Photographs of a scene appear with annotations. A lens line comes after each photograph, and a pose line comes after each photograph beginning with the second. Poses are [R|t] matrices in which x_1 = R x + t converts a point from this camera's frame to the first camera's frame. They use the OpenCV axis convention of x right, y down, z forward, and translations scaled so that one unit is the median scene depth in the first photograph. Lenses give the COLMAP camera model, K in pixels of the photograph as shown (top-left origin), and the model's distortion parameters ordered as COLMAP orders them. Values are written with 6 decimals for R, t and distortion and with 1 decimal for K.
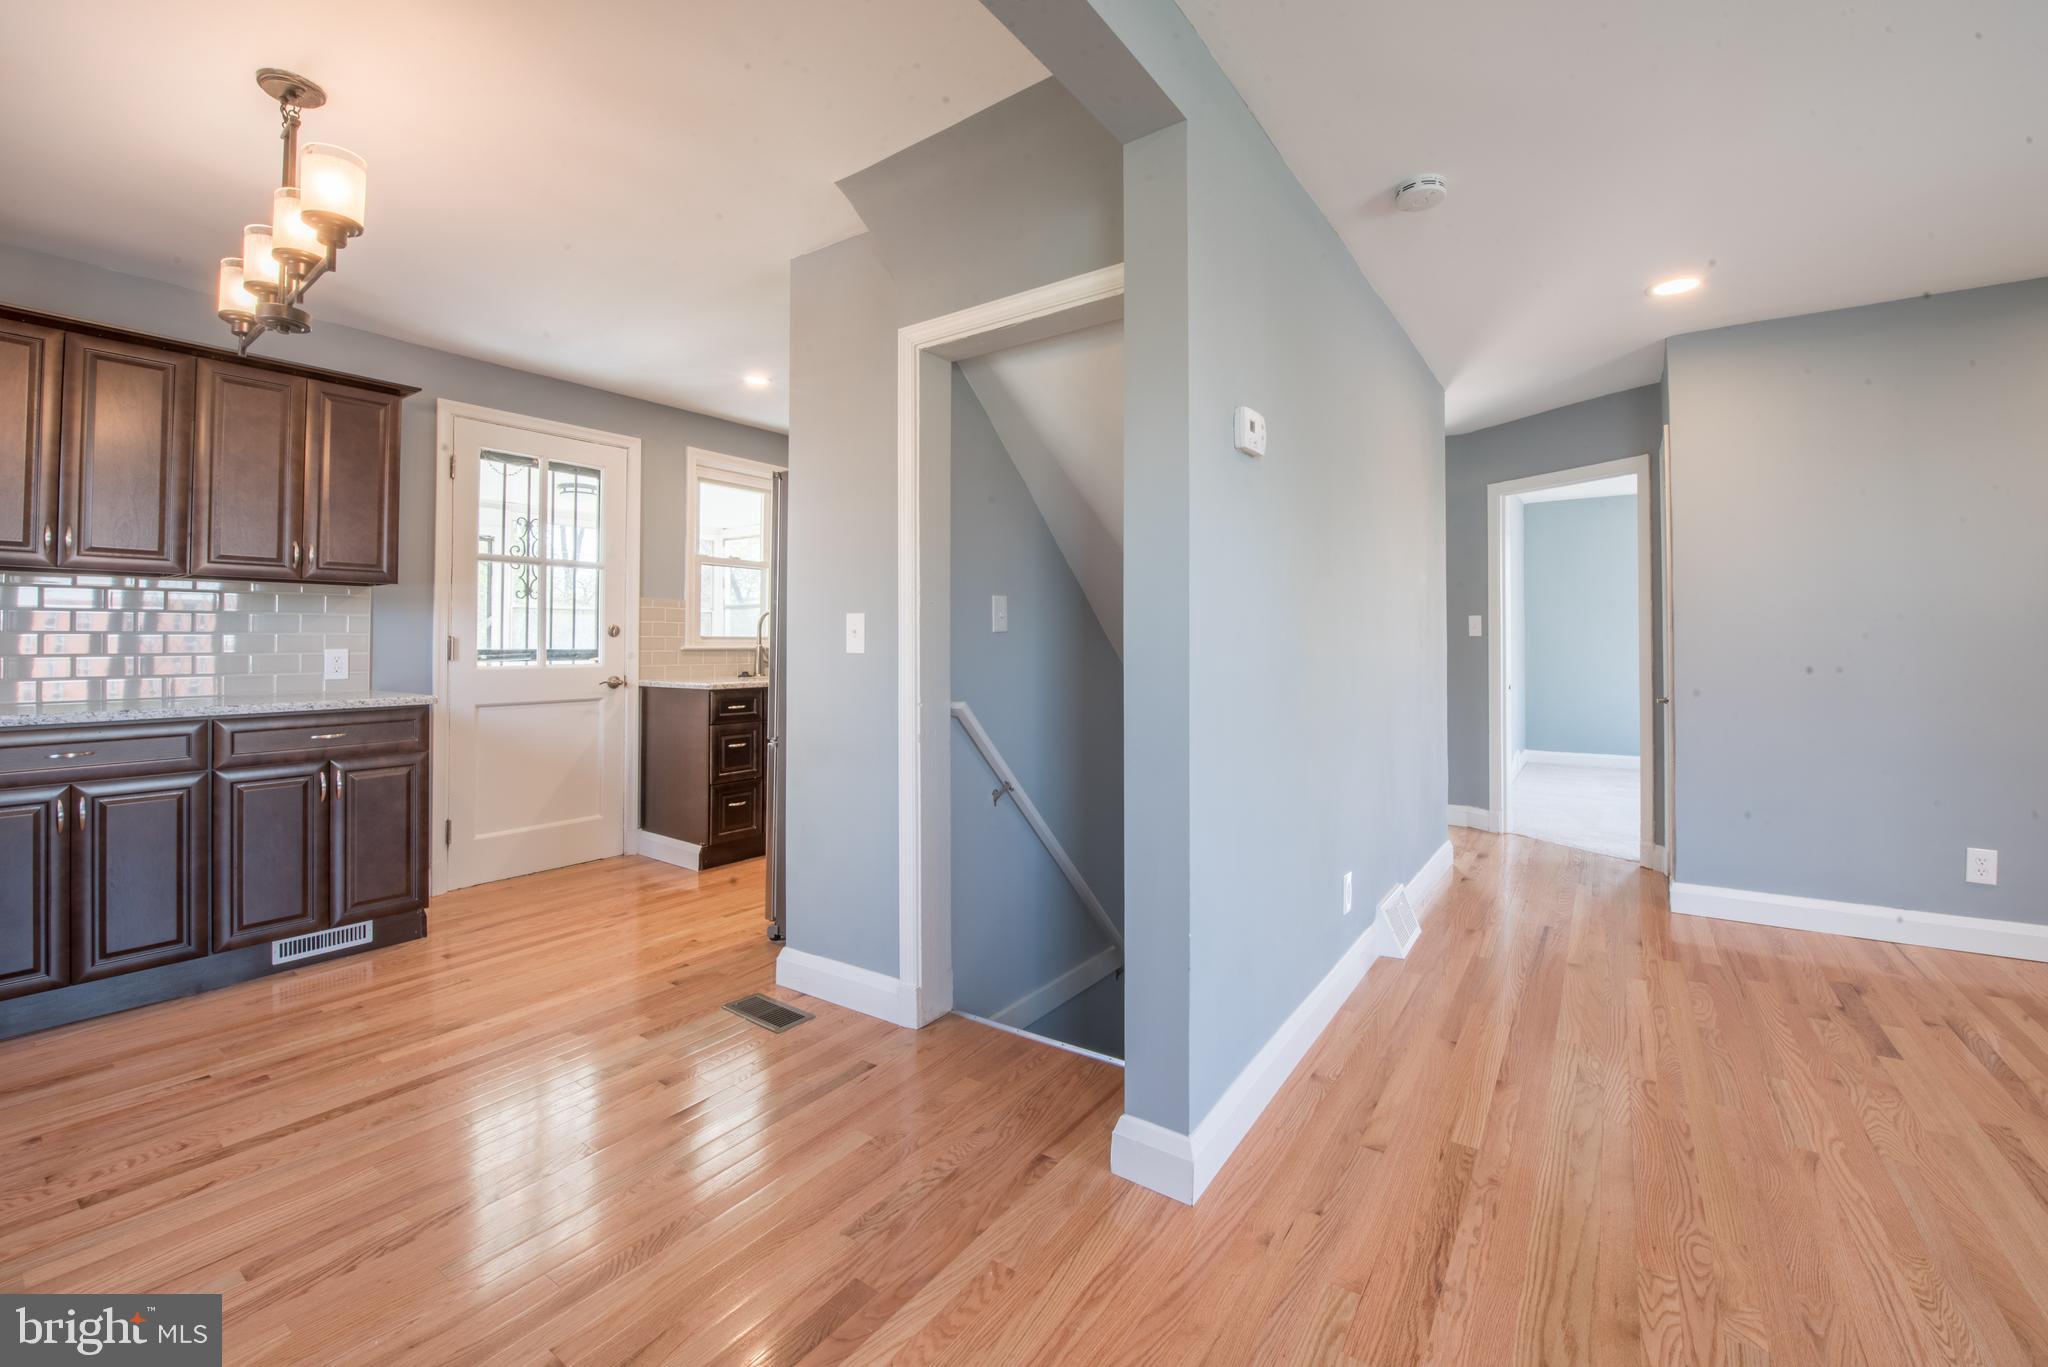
lens RADIAL K [[832.3, 0, 1027.3], [0, 832.3, 629.2], [0, 0, 1]] dist [-0.019569, -0.000600]
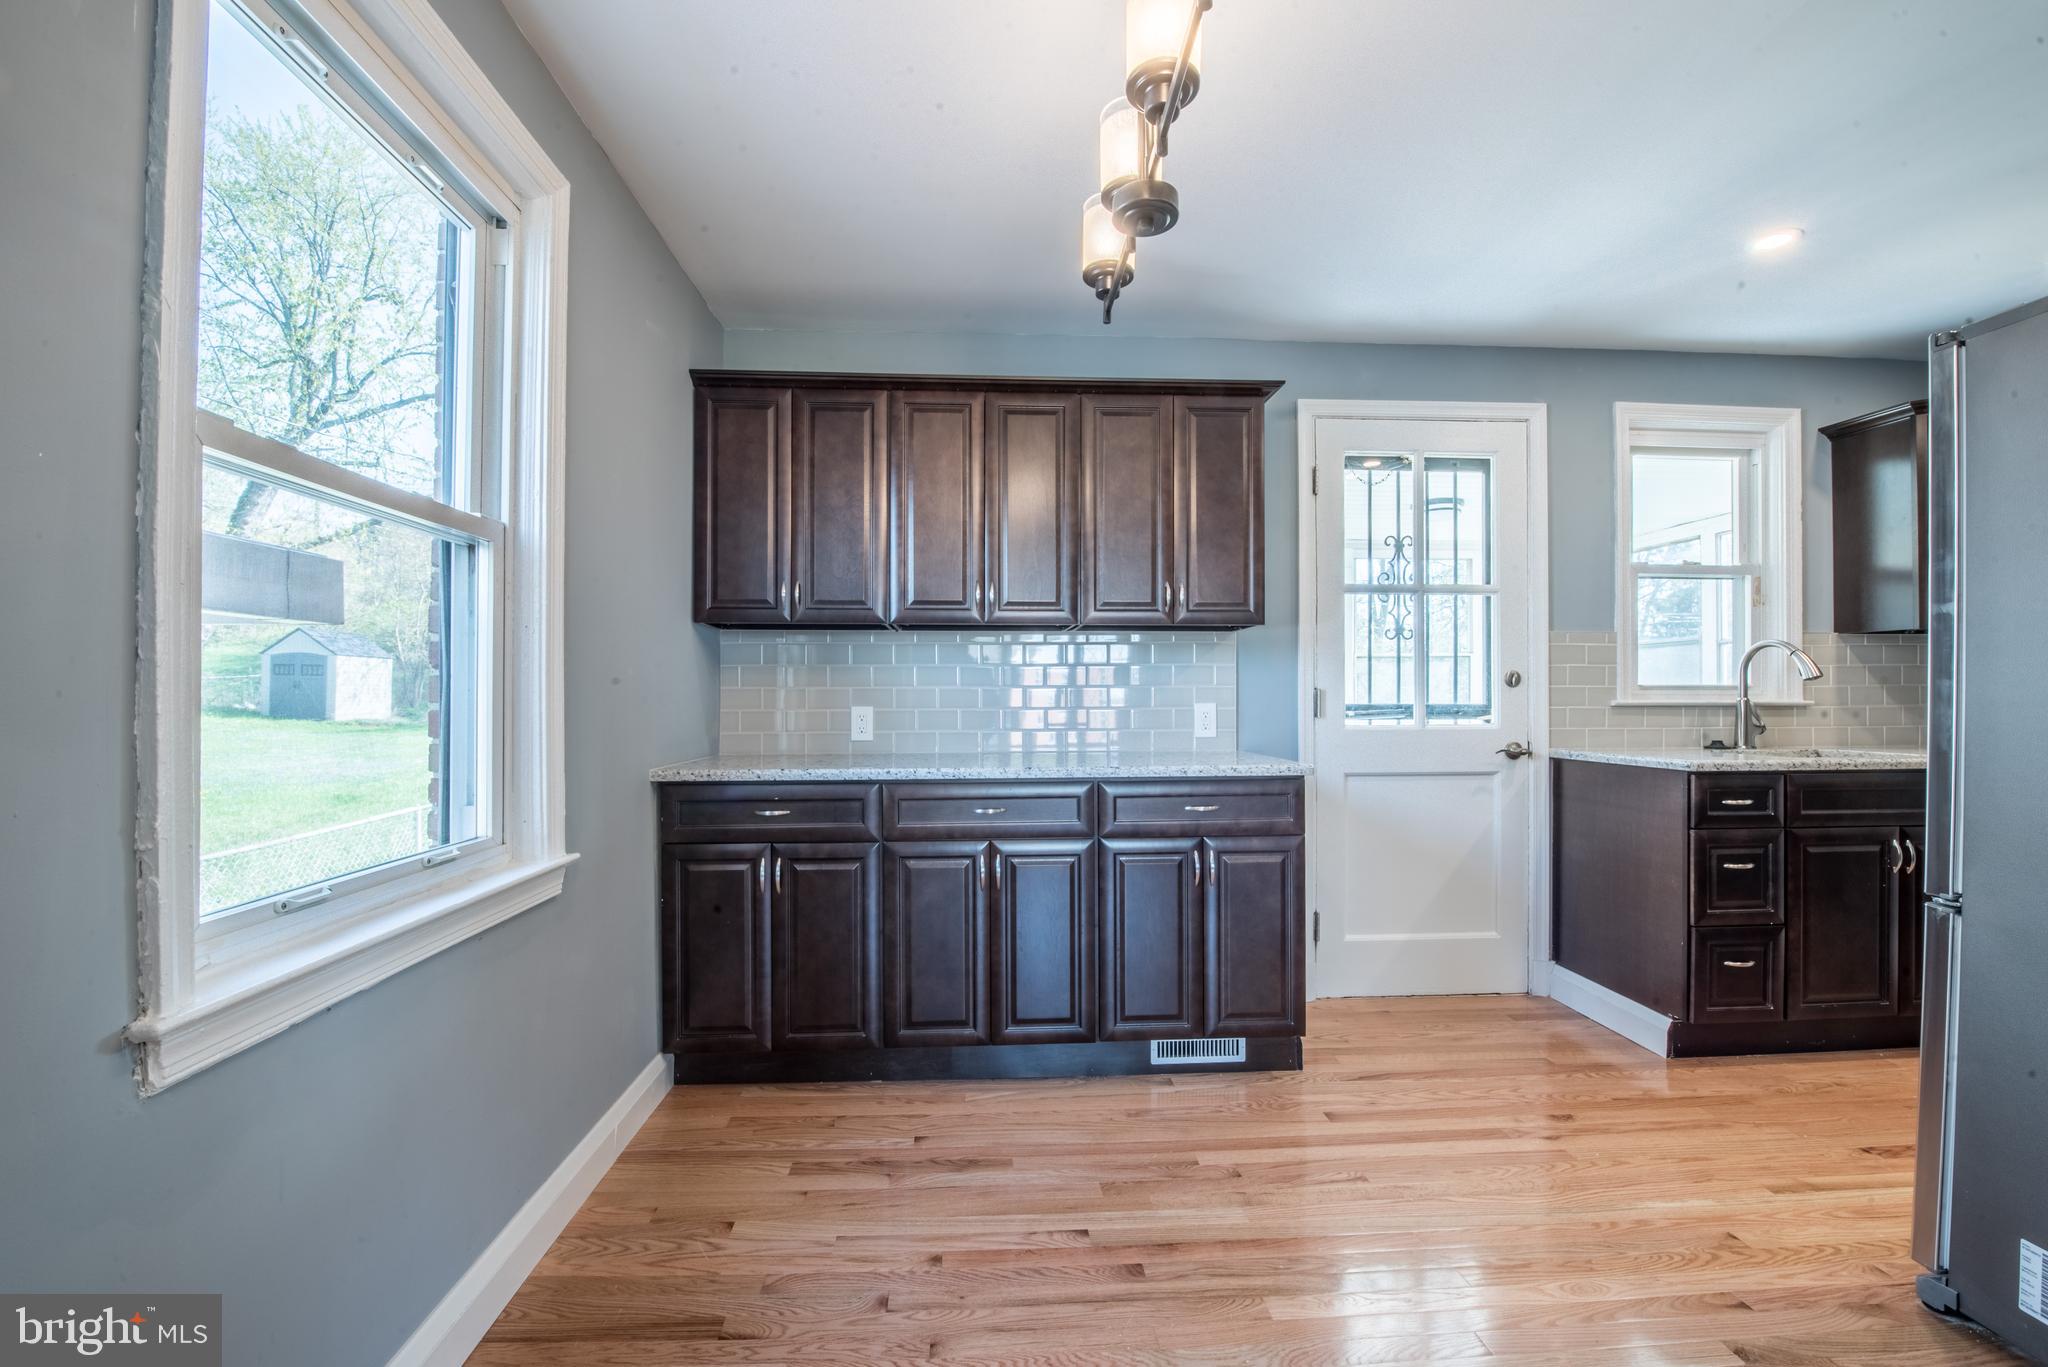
lens RADIAL K [[852.8, 0, 1018.3], [0, 852.8, 691.7], [0, 0, 1]] dist [-0.020782, -0.000074]
pose [[0.619262, -0.006239, -0.785160, -0.266591], [0.014820, 0.999883, 0.003744, 0.005811], [0.785045, -0.013955, 0.619282, 0.296418]]
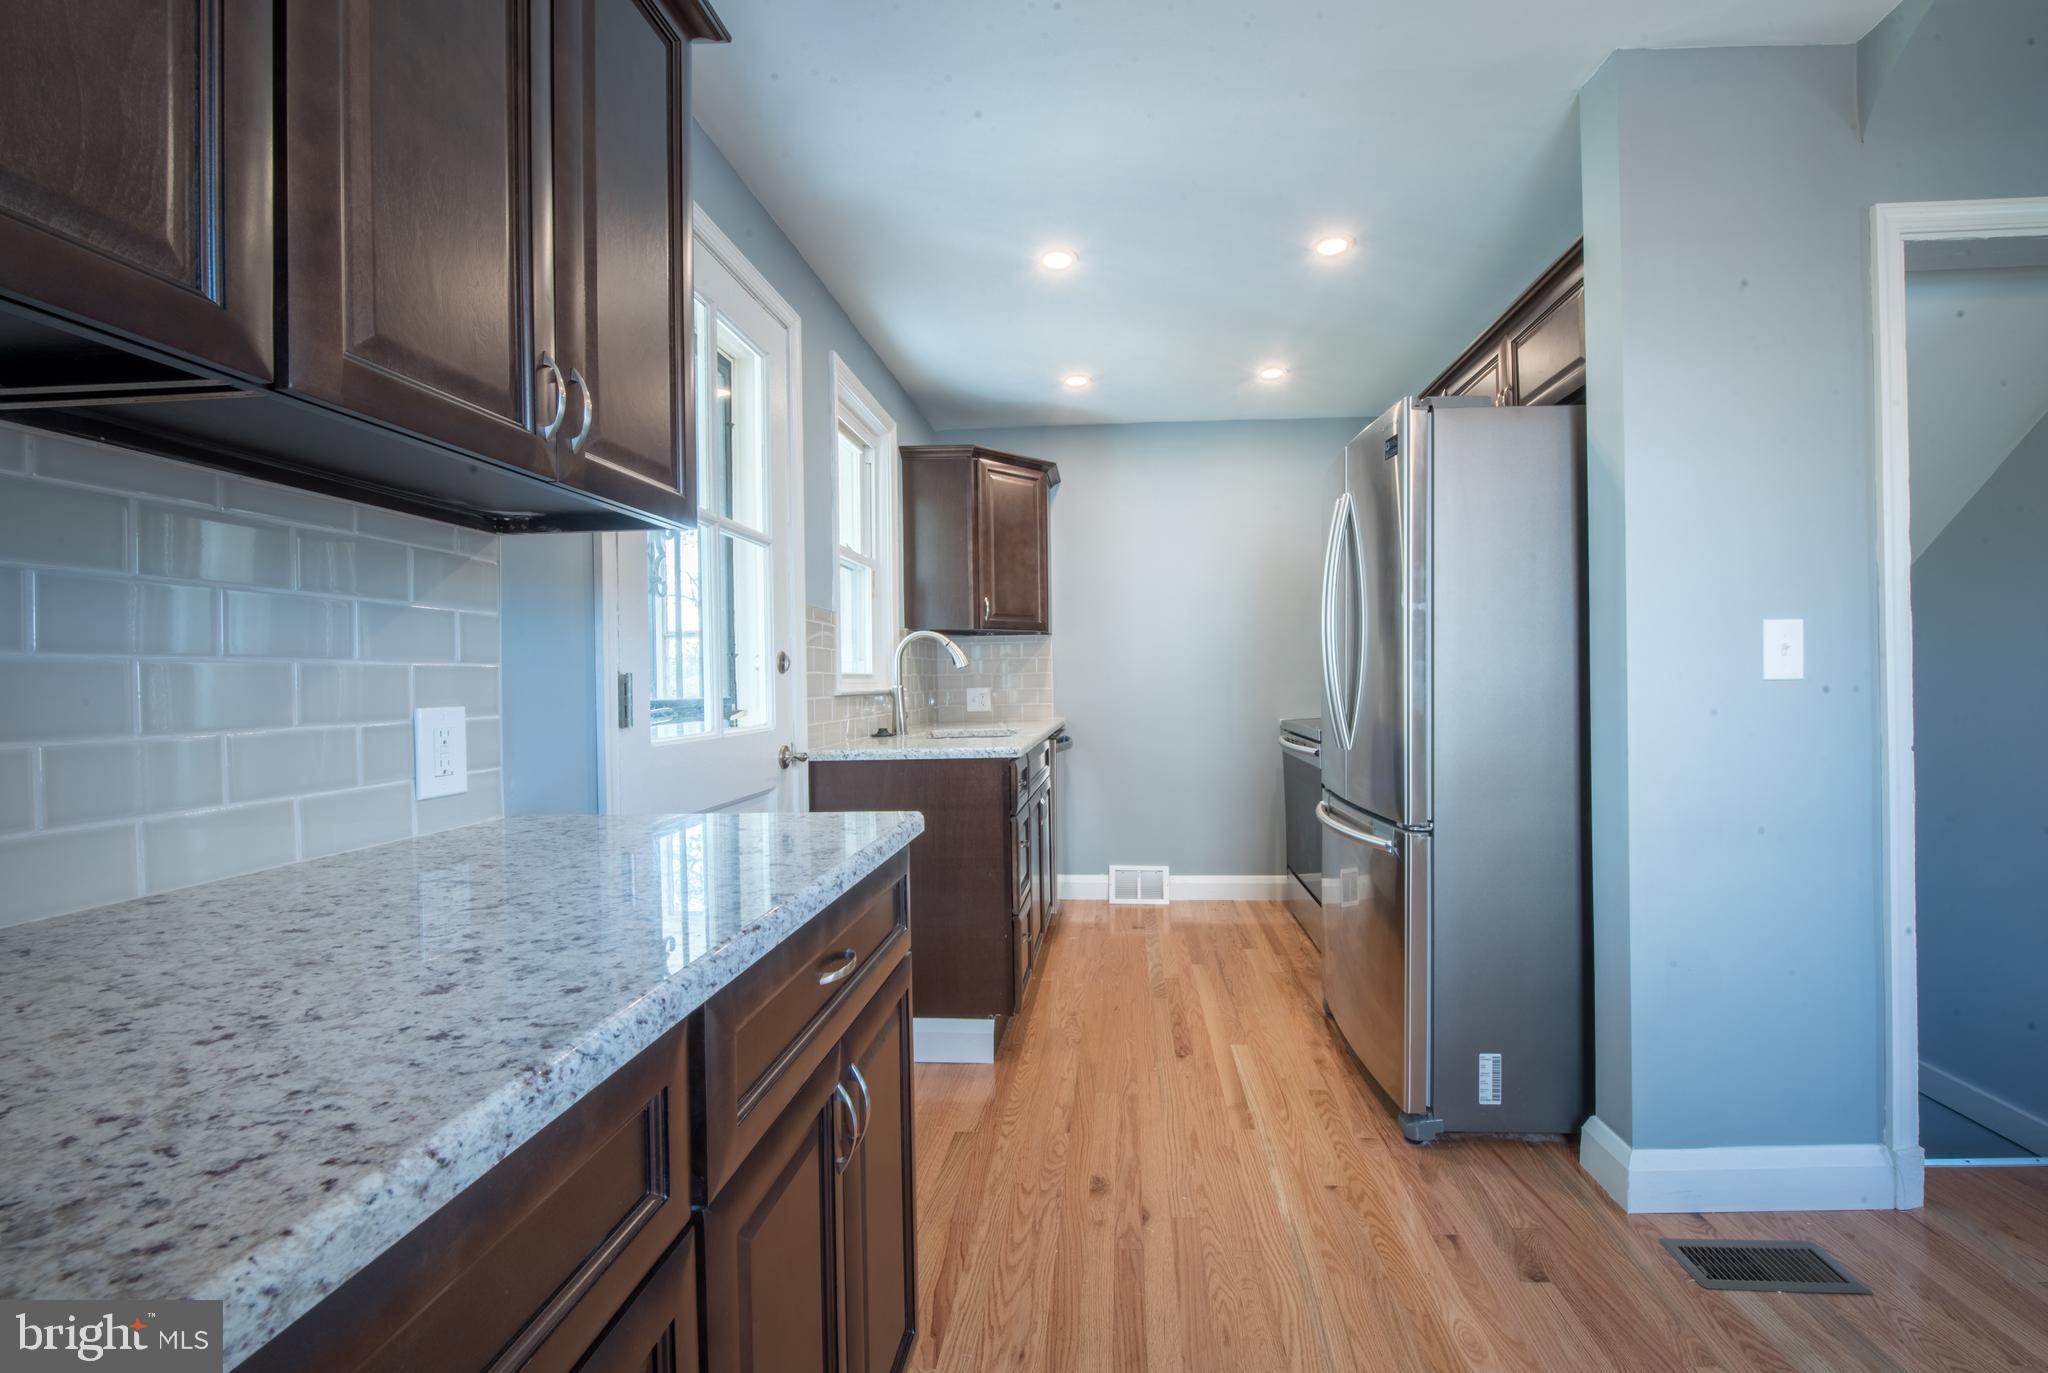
lens RADIAL K [[819.4, 0, 1076.4], [0, 819.4, 682.6], [0, 0, 1]] dist [-0.000832, -0.000110]
pose [[0.849922, -0.017167, 0.526629, -0.871396], [0.010511, 0.999823, 0.015628, 0.012390], [-0.526804, -0.007747, 0.849952, 0.622887]]
